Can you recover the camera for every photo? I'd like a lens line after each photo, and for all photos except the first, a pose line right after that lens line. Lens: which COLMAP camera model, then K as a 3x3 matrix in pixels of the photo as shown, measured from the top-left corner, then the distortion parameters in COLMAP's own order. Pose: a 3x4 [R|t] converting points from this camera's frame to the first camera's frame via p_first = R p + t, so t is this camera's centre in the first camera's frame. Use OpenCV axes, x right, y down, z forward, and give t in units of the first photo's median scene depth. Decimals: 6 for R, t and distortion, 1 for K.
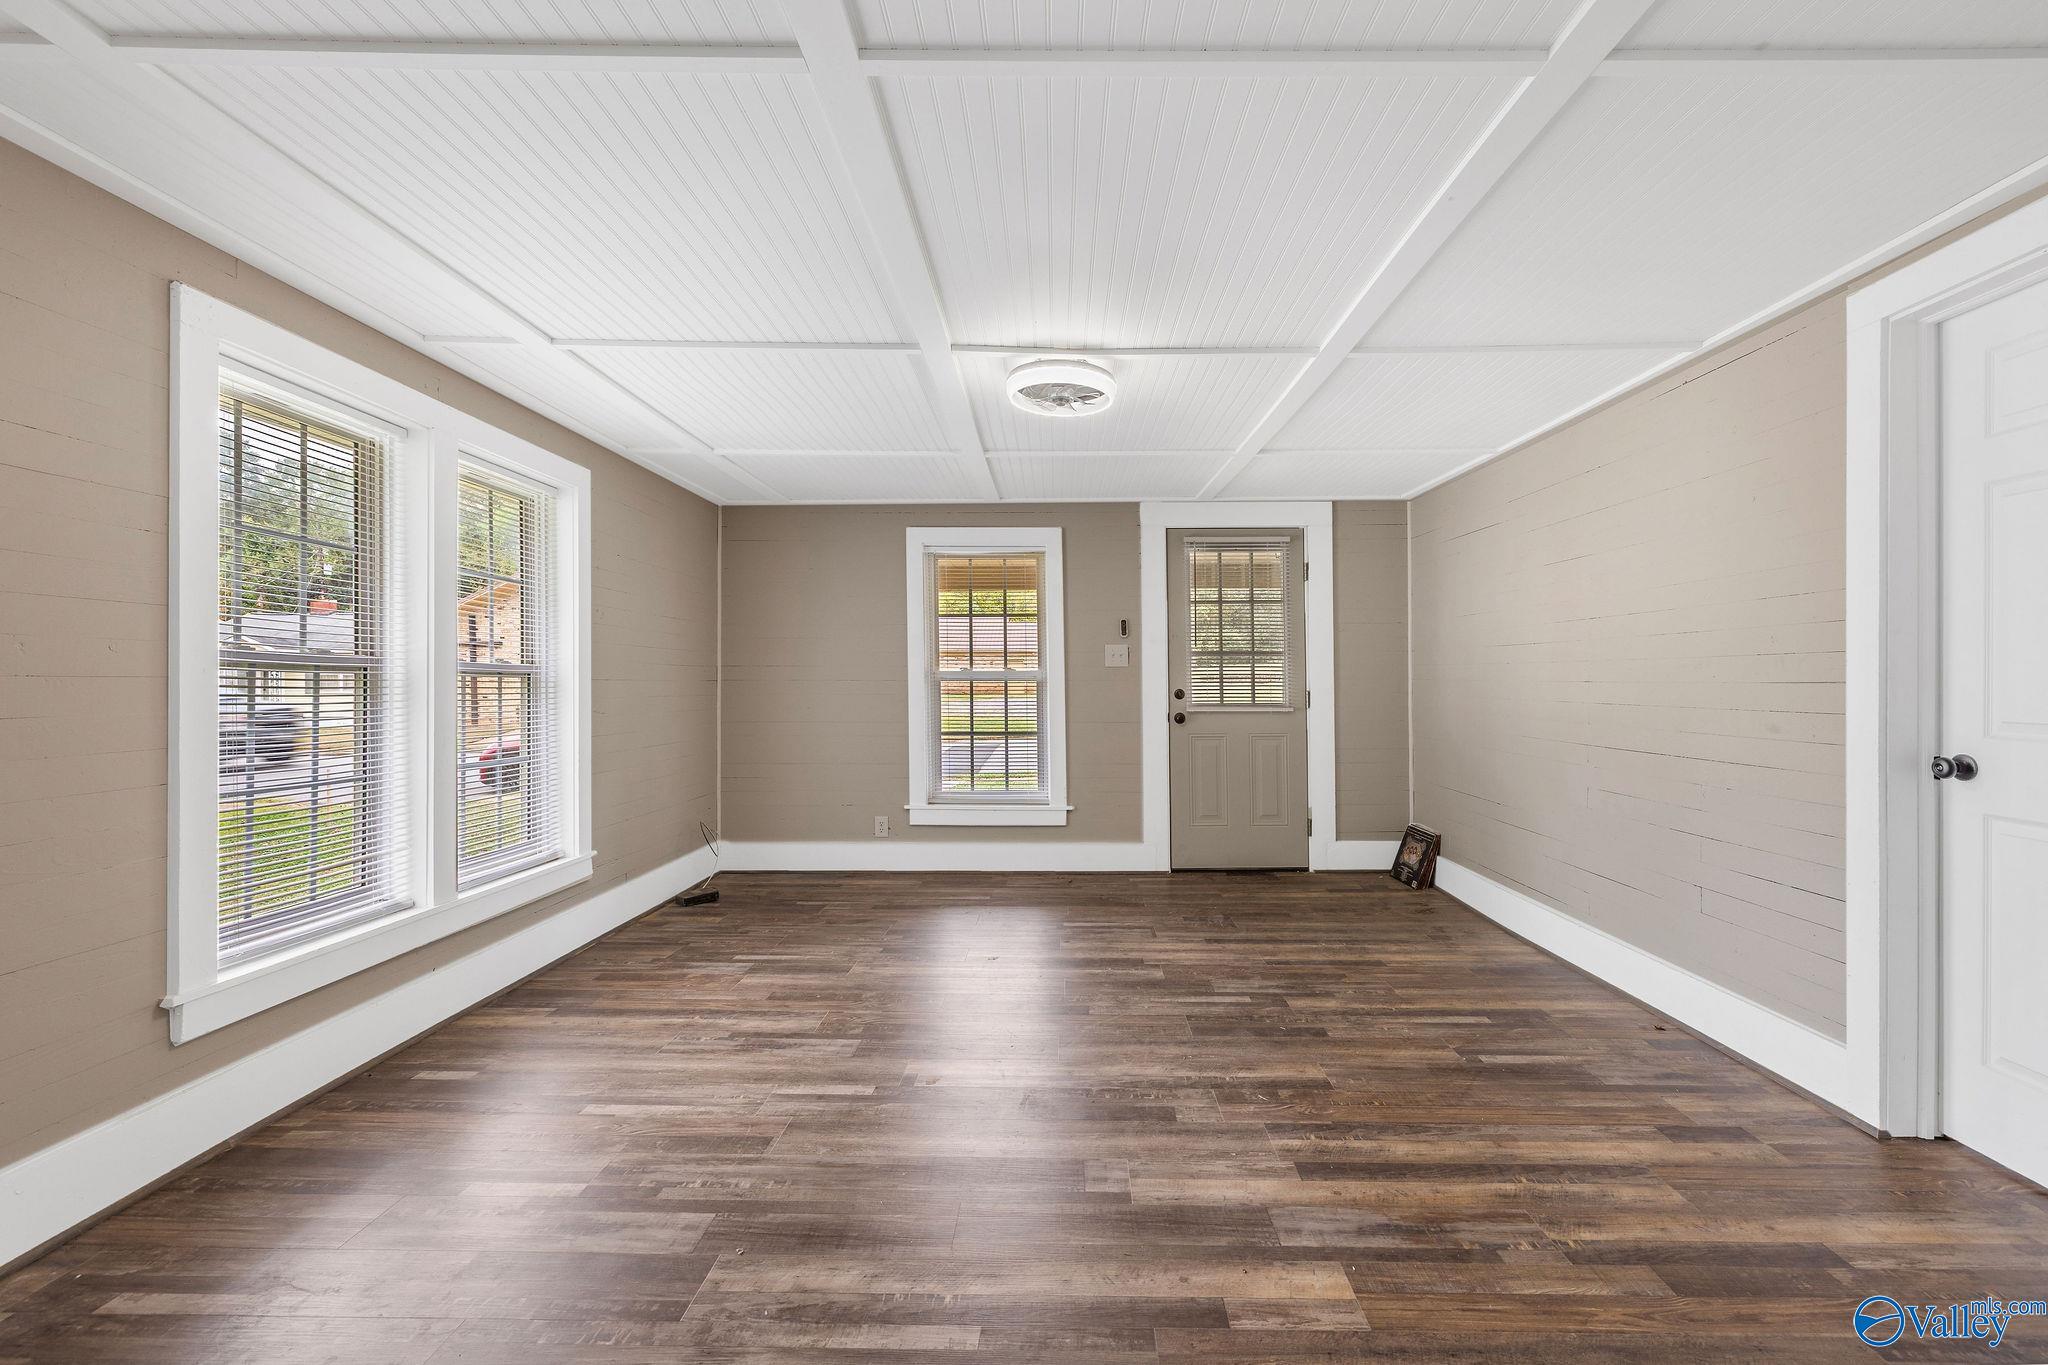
lens RADIAL K [[875.0, 0, 1036.5], [0, 875.0, 678.8], [0, 0, 1]] dist [0.000016, 0.000186]
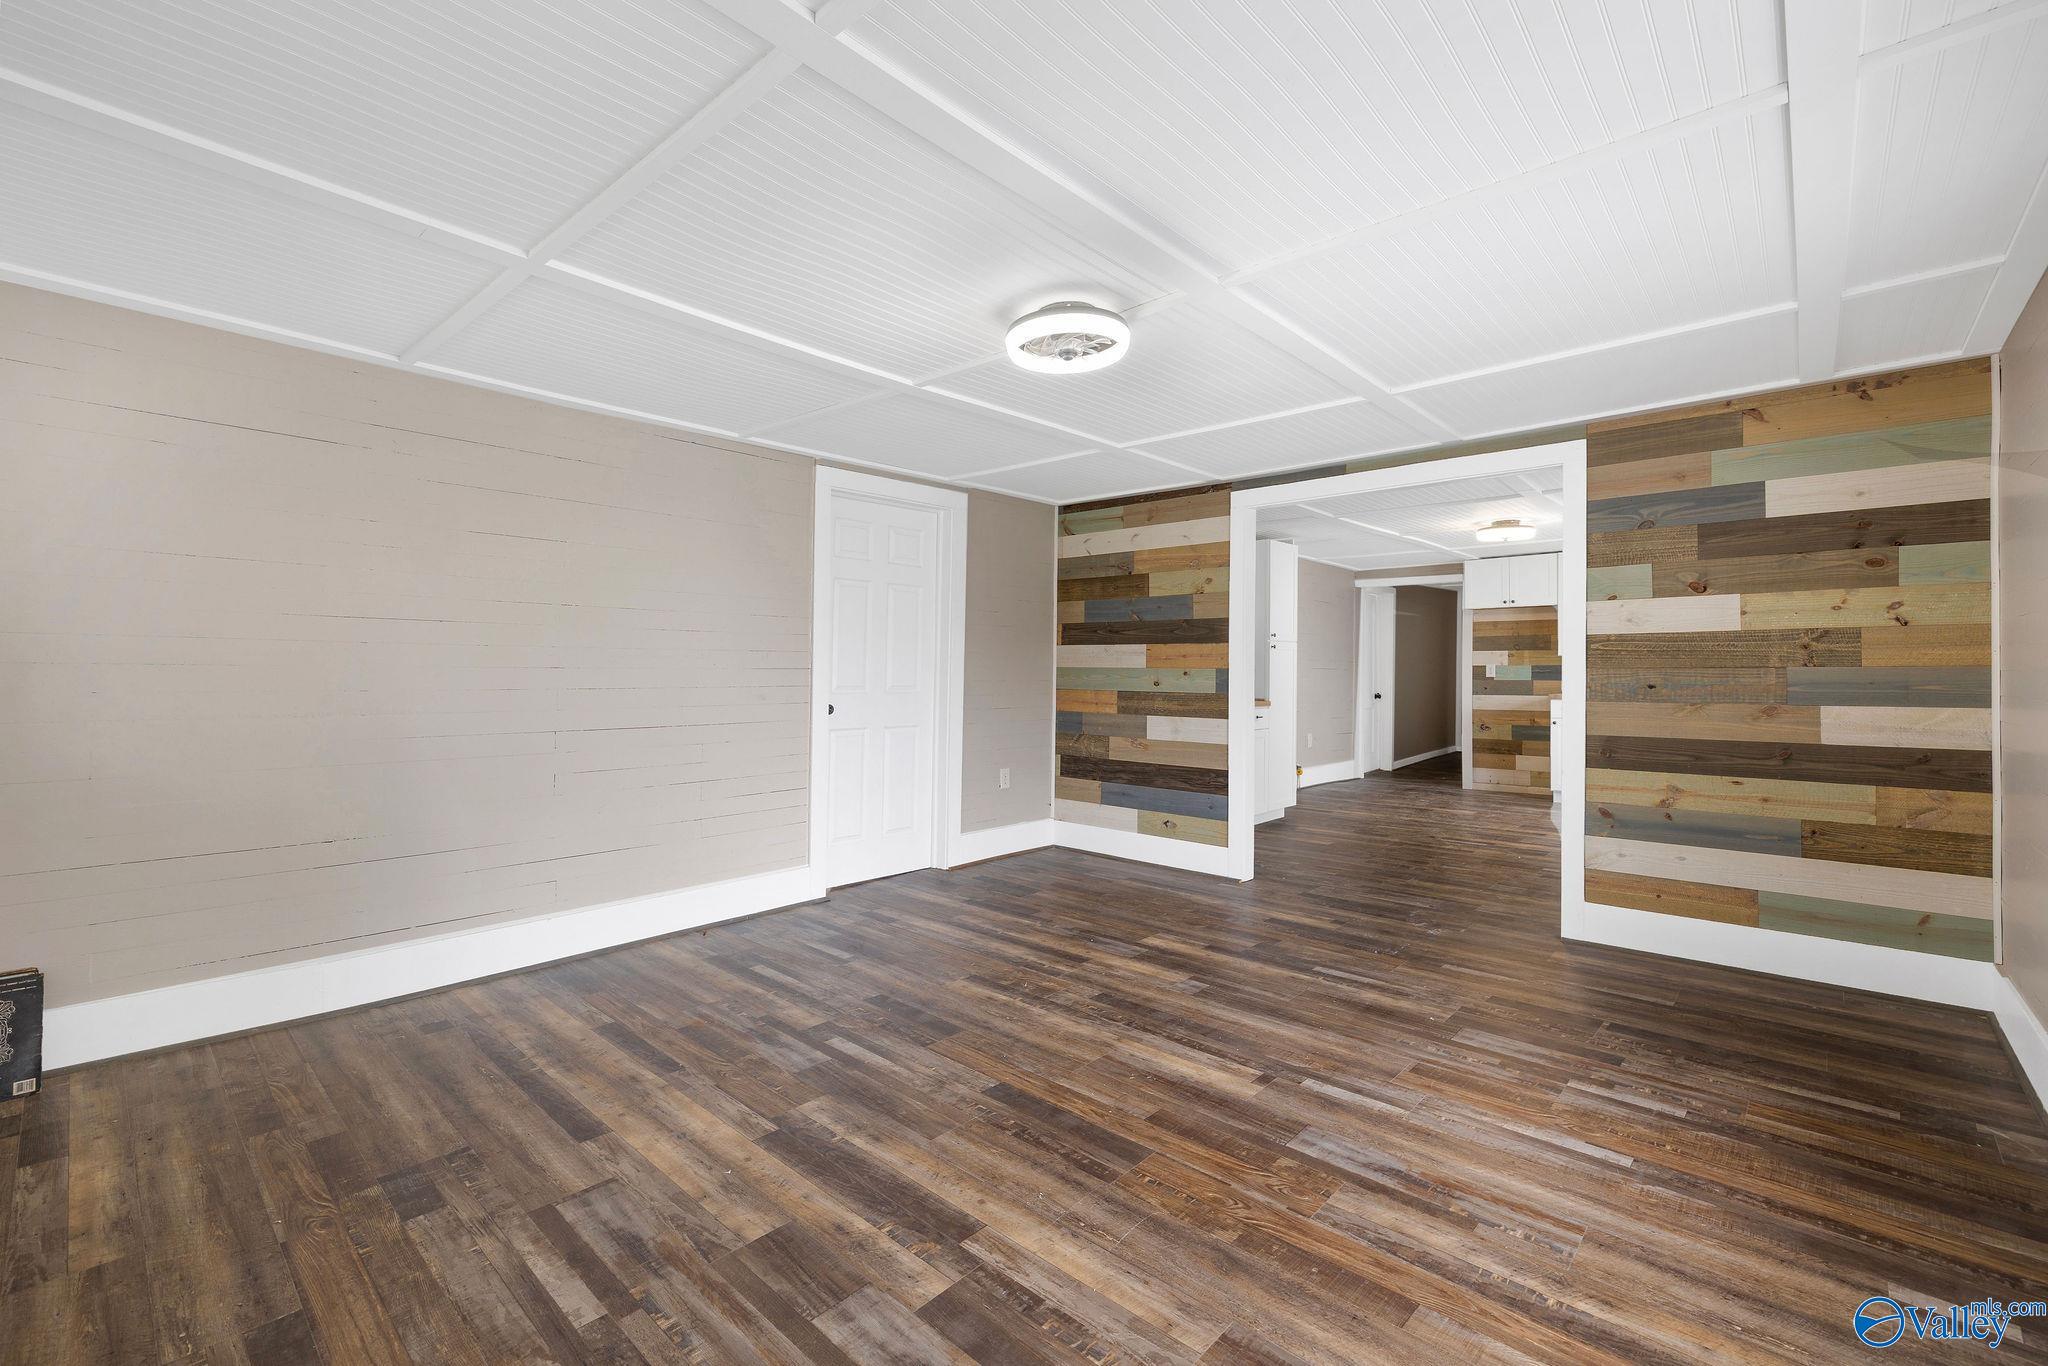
lens RADIAL K [[875.0, 0, 1036.5], [0, 875.0, 679.3], [0, 0, 1]] dist [0.000016, 0.000186]
pose [[-0.761555, -0.012670, 0.647976, -0.523240], [-0.006386, 0.999907, 0.012046, -0.000243], [-0.648068, 0.005035, -0.761565, 1.719446]]
